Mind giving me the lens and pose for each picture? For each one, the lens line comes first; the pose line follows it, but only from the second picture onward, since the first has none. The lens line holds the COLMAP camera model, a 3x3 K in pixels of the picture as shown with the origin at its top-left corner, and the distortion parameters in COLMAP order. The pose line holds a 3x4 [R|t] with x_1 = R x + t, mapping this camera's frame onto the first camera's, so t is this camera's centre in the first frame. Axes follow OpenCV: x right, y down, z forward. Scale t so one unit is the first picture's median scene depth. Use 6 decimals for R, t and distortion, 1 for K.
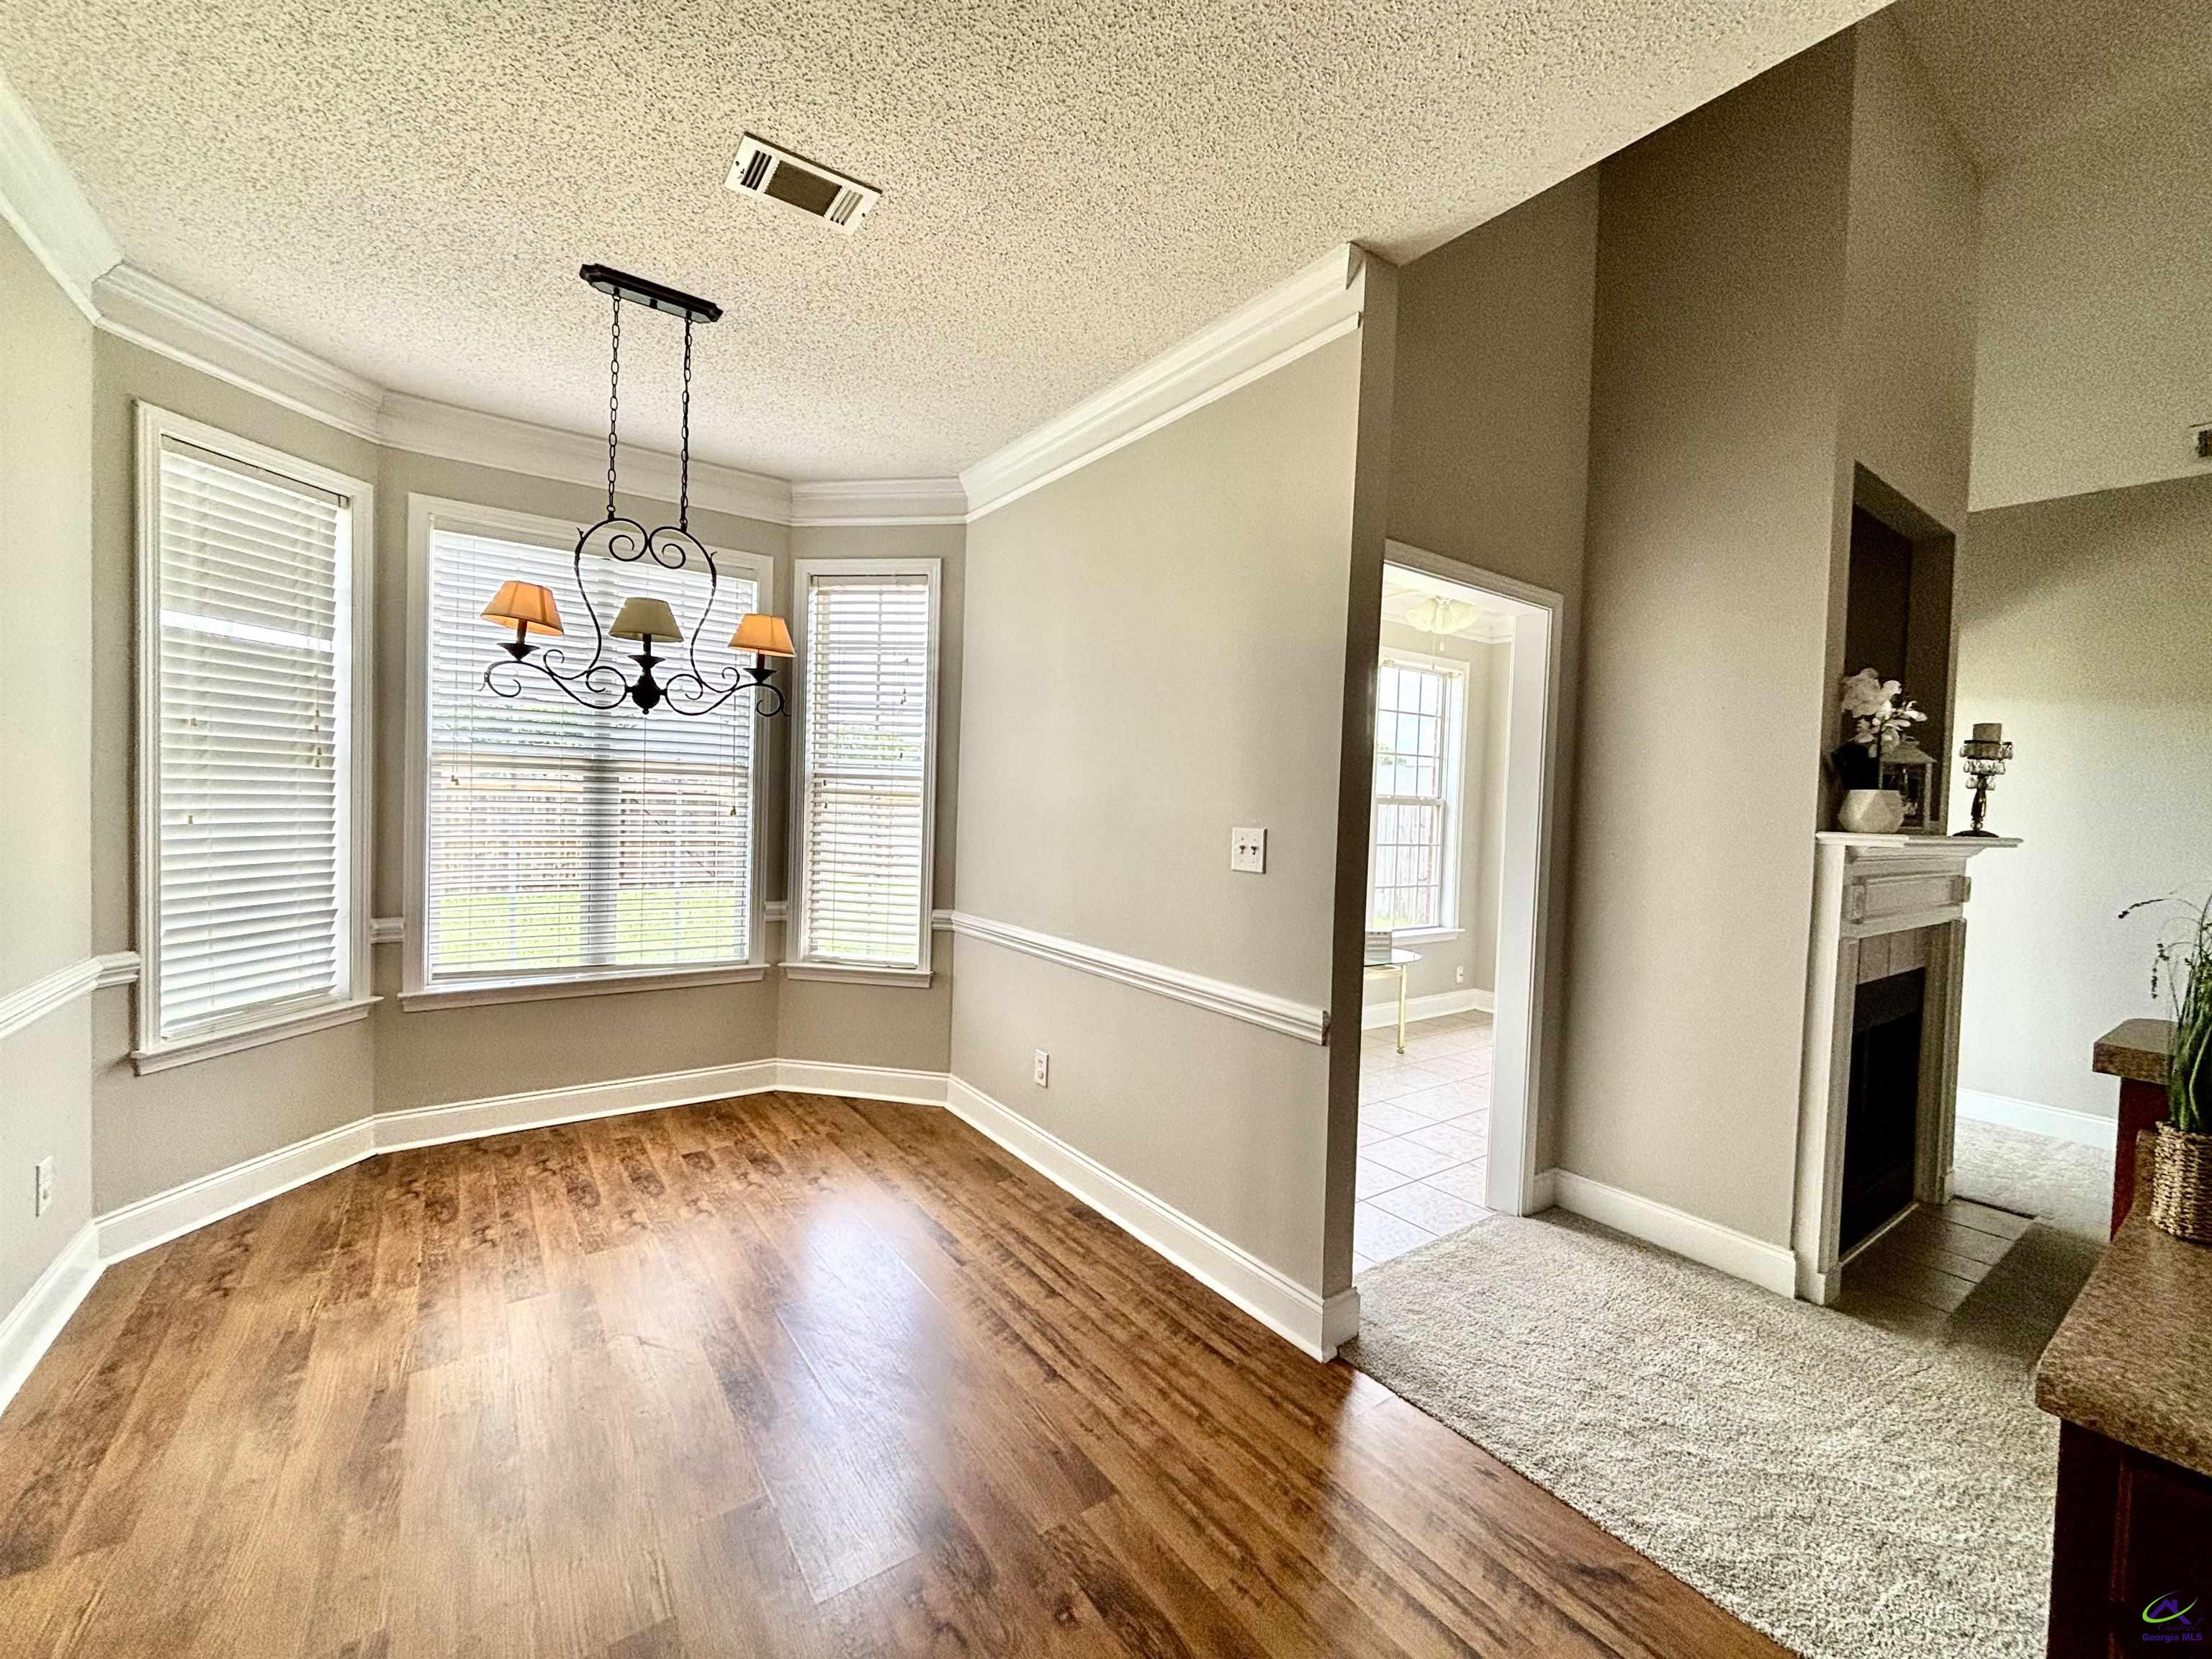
lens RADIAL K [[904.0, 0, 1101.9], [0, 904.0, 829.2], [0, 0, 1]] dist [-0.001674, 0.000836]
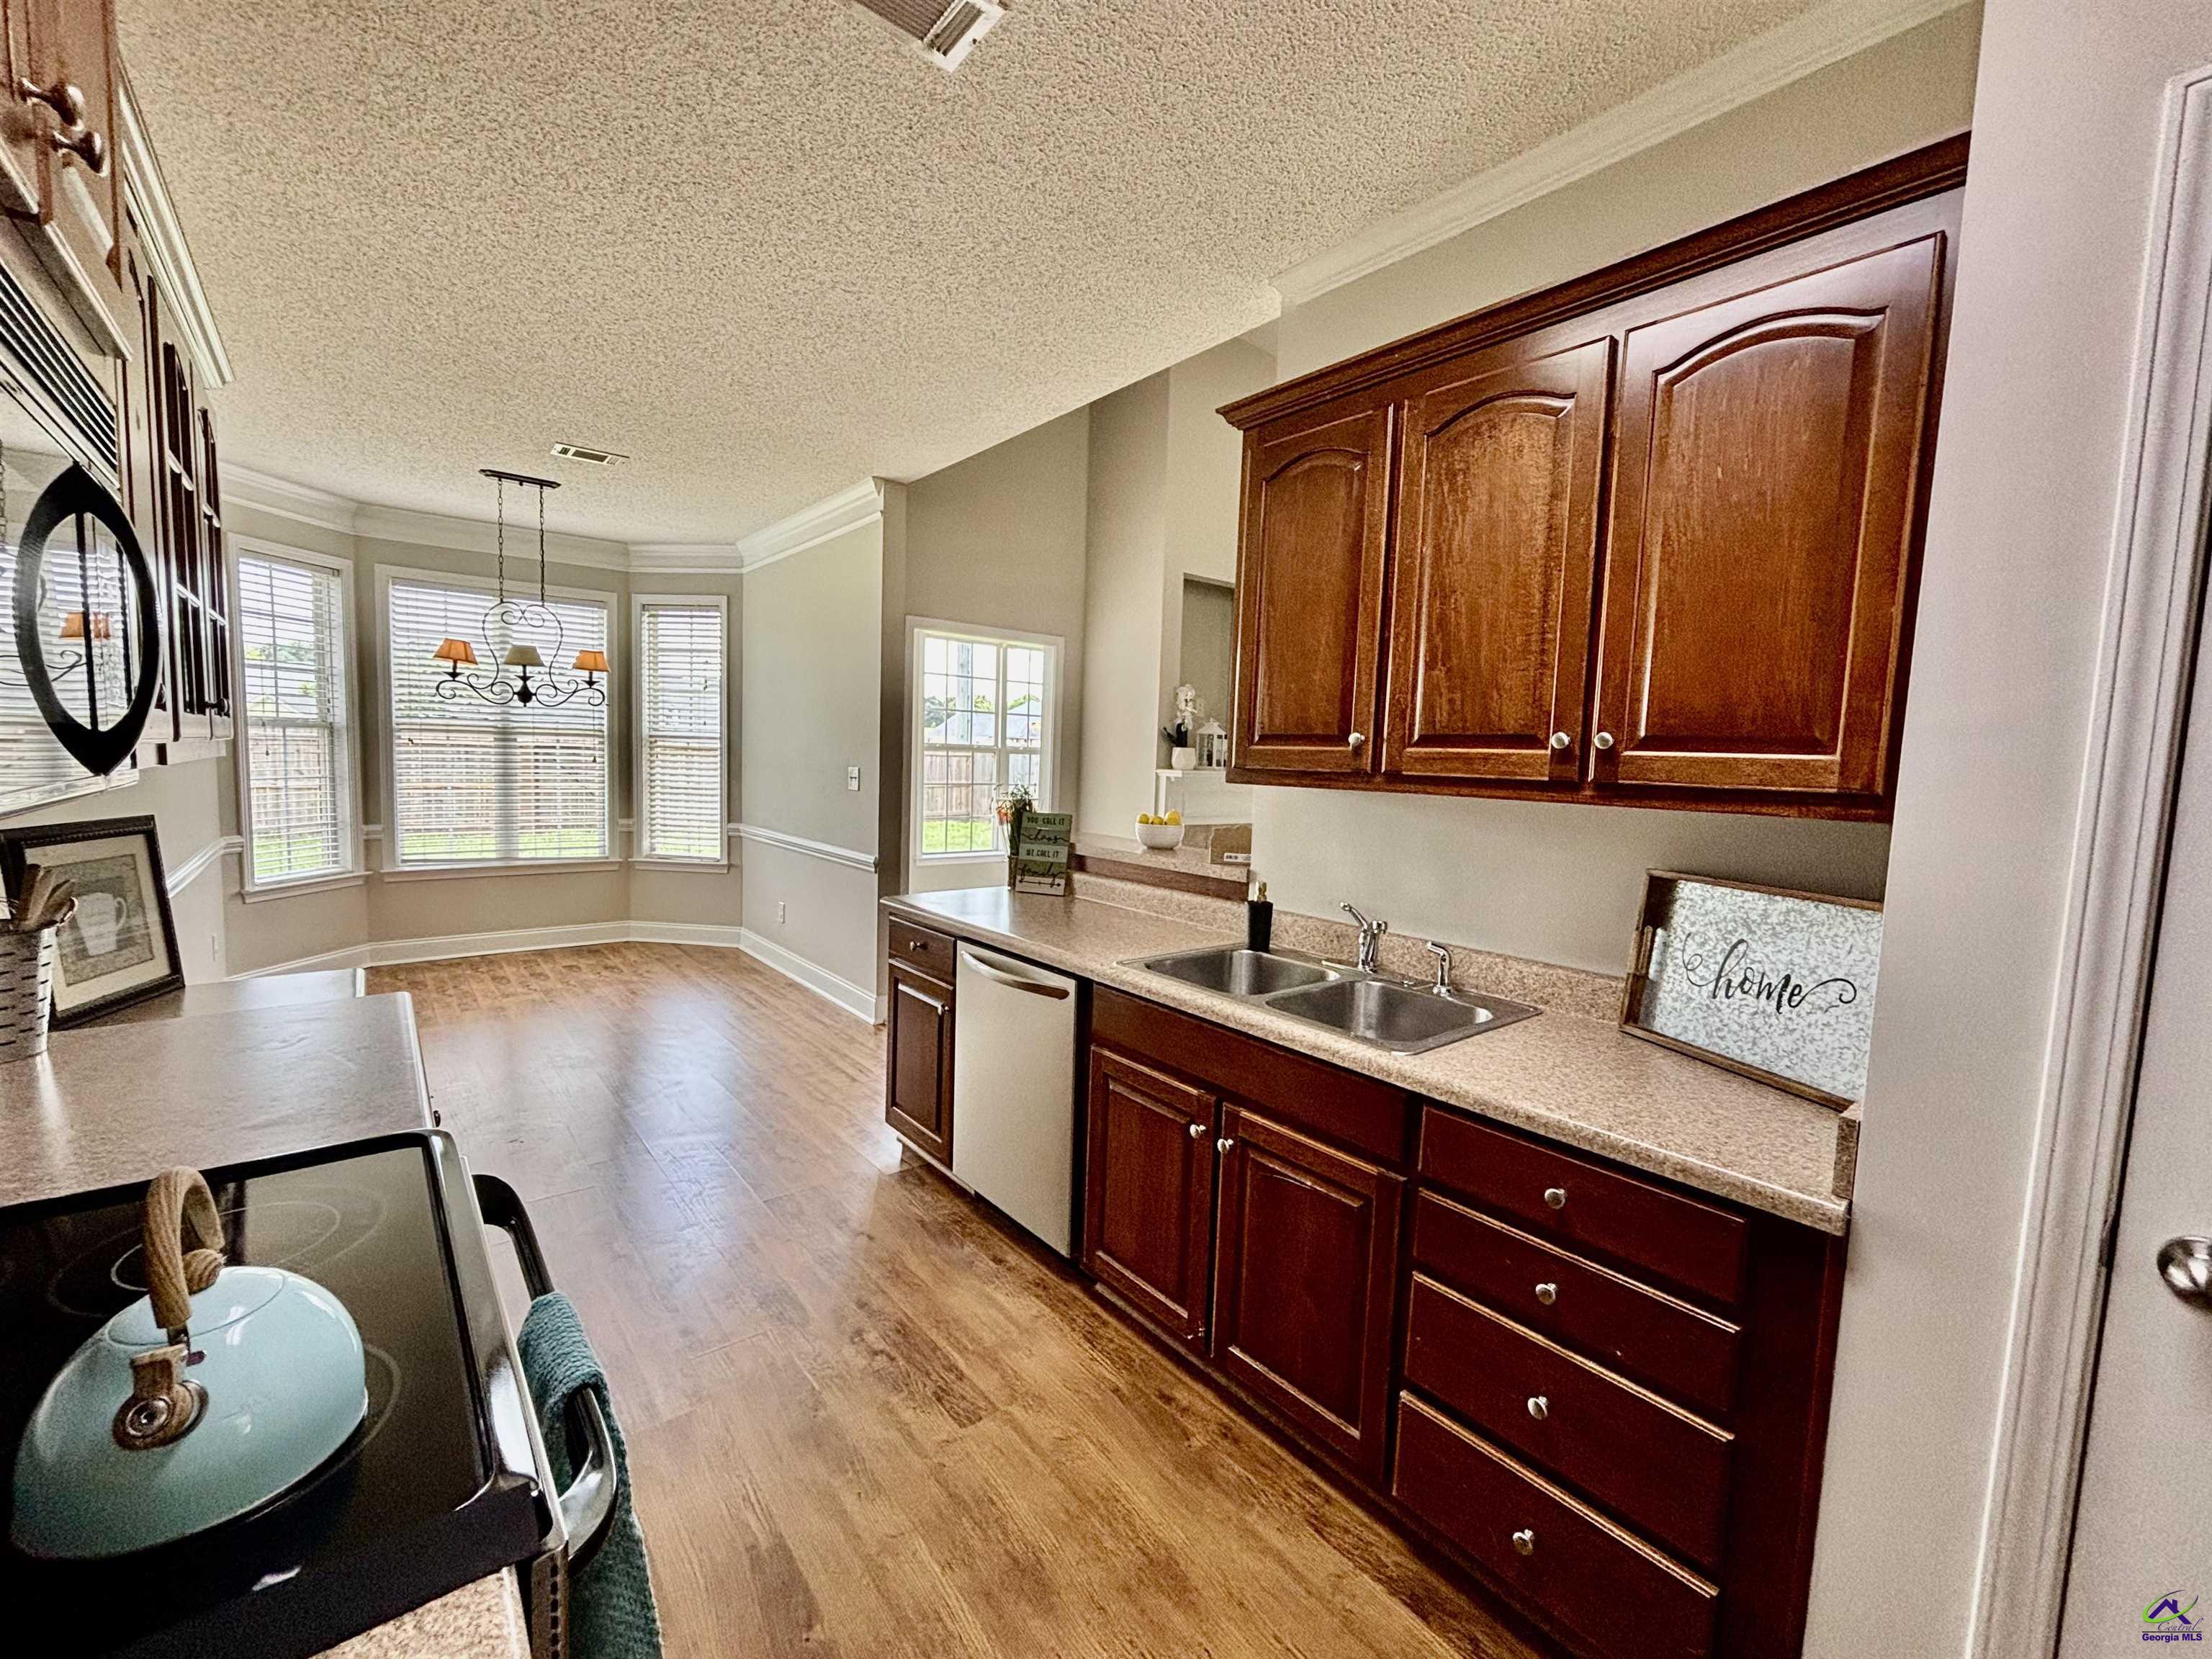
lens RADIAL K [[881.6, 0, 1072.9], [0, 881.6, 828.6], [0, 0, 1]] dist [0.001333, 0.000160]
pose [[0.998450, -0.005967, 0.055344, 0.485303], [0.003057, 0.998616, 0.052502, 0.030648], [-0.055580, -0.052251, 0.997086, -0.829266]]
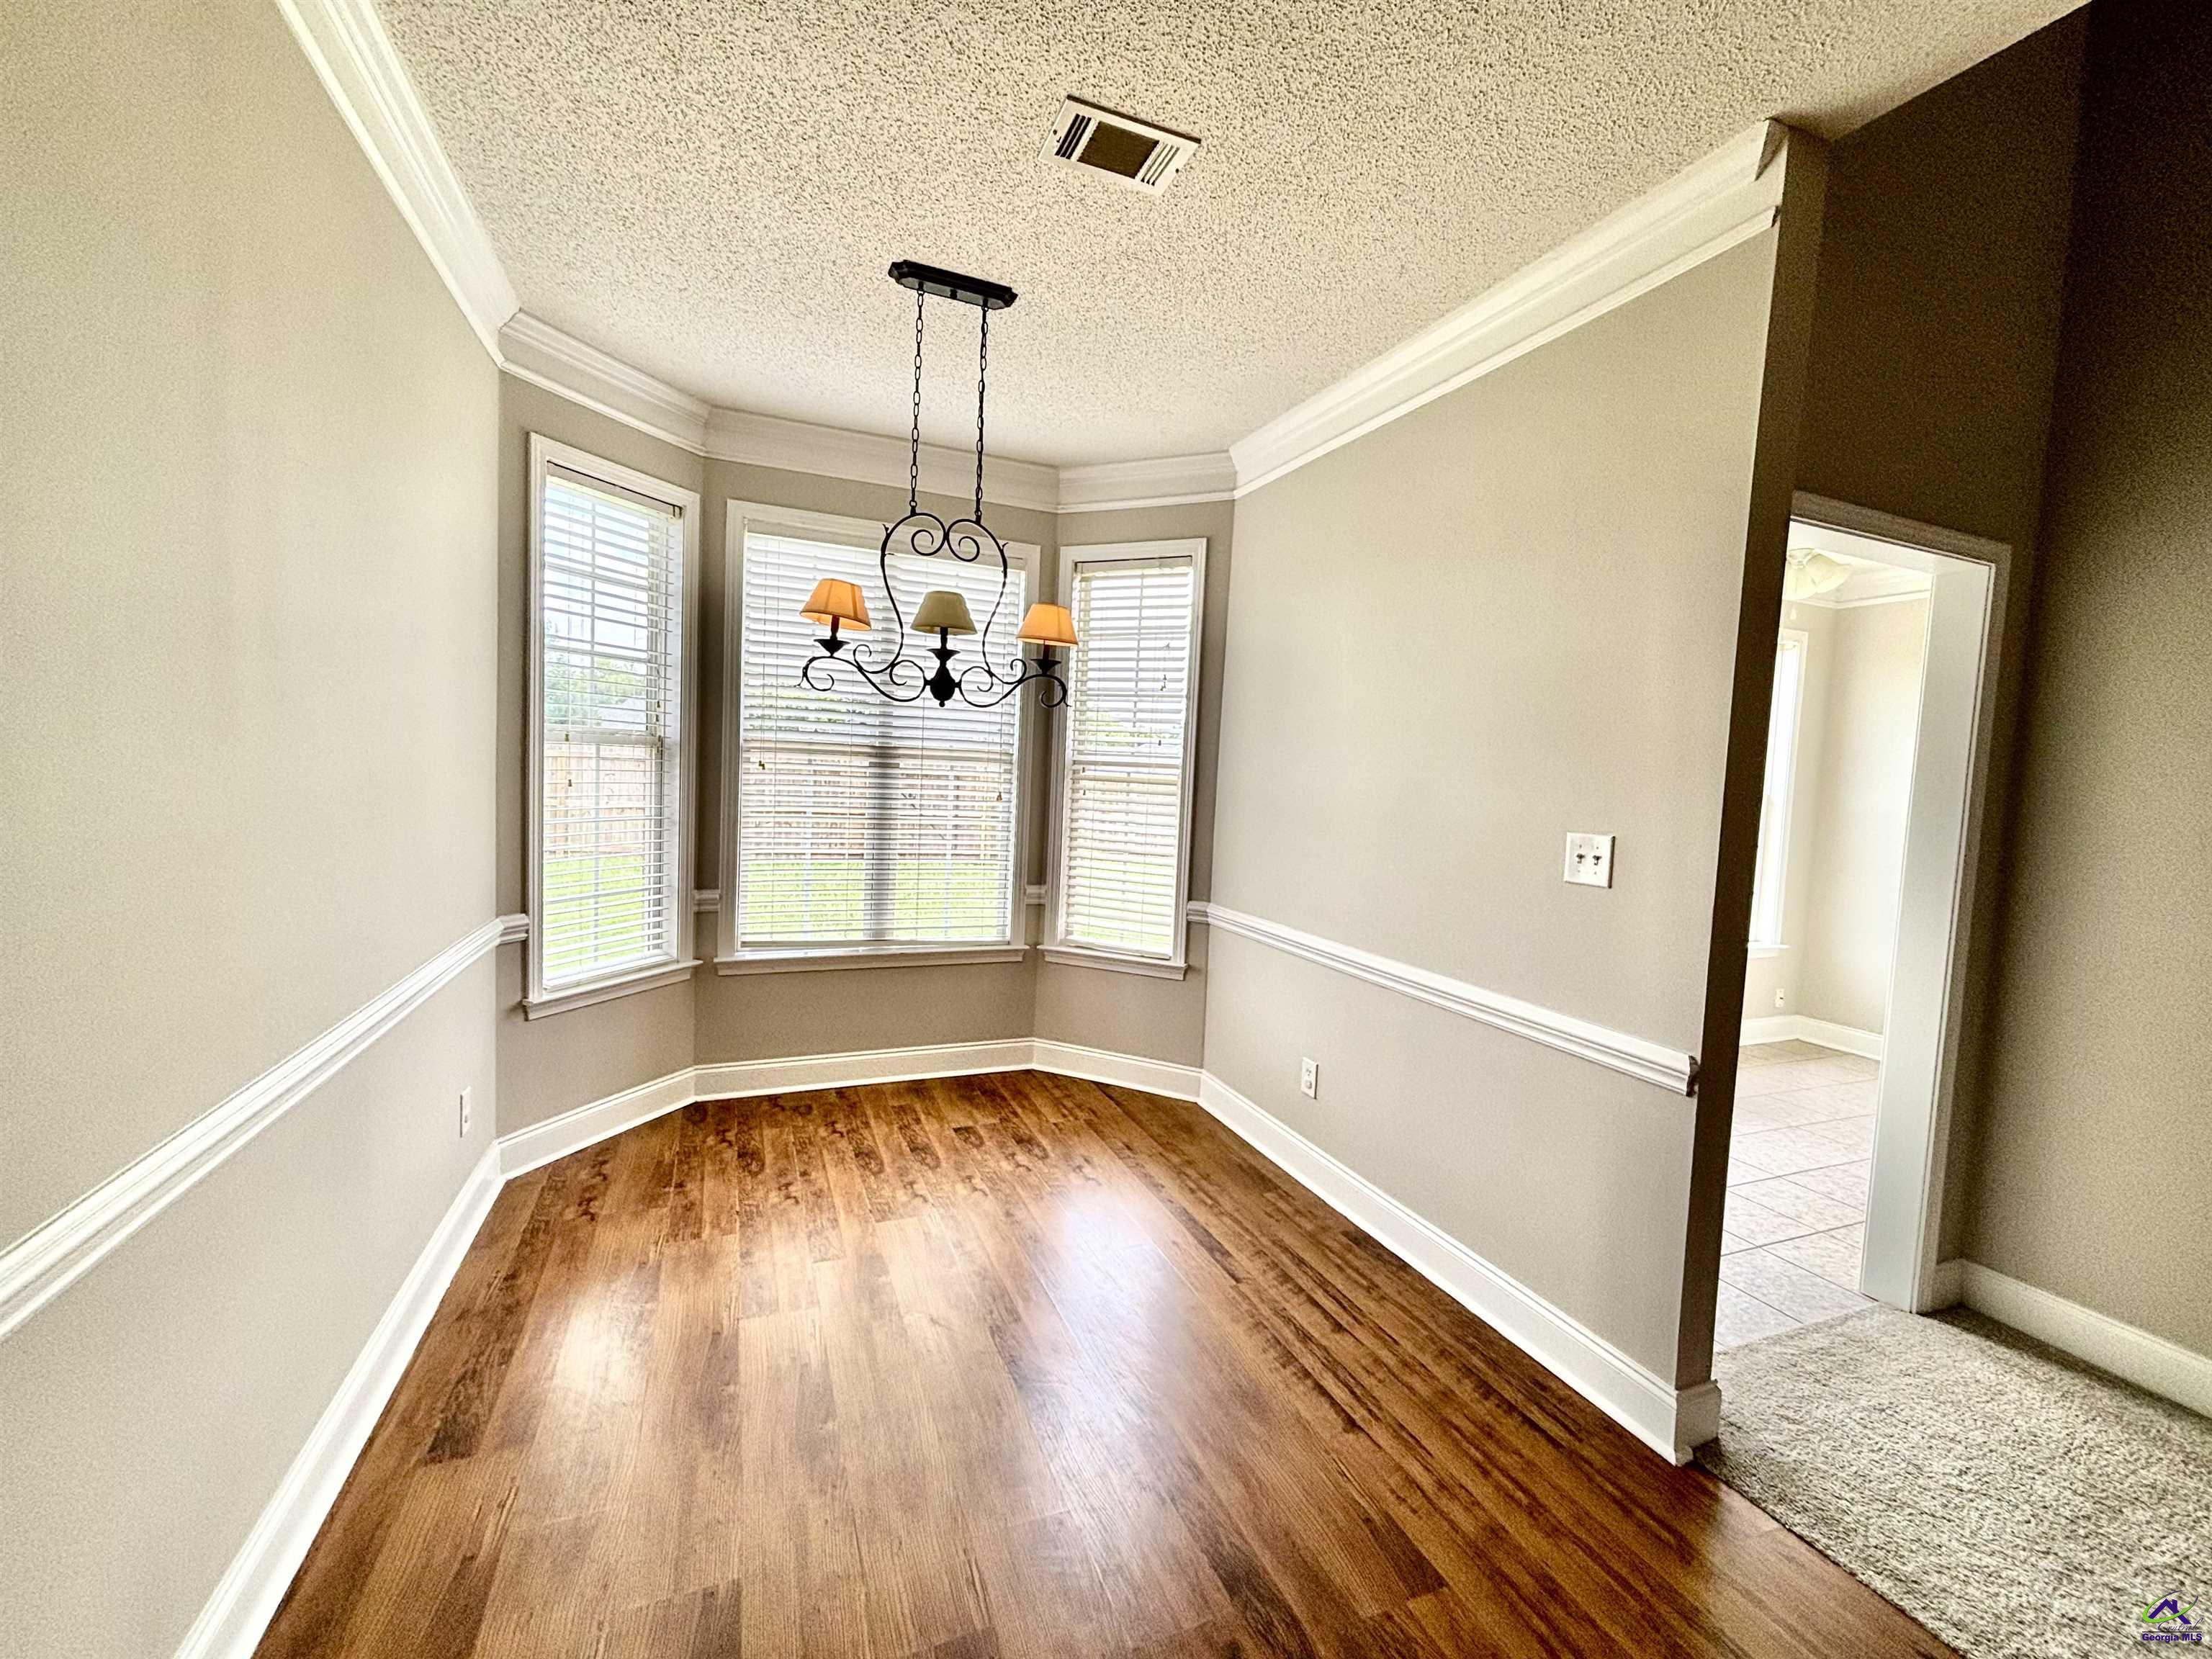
lens RADIAL K [[901.6, 0, 1101.2], [0, 901.6, 831.4], [0, 0, 1]] dist [0.001877, 0.001008]
pose [[0.972428, 0.026894, -0.231649, -0.083170], [-0.021008, 0.999392, 0.027839, -0.016841], [0.232256, -0.022204, 0.972401, 0.046191]]
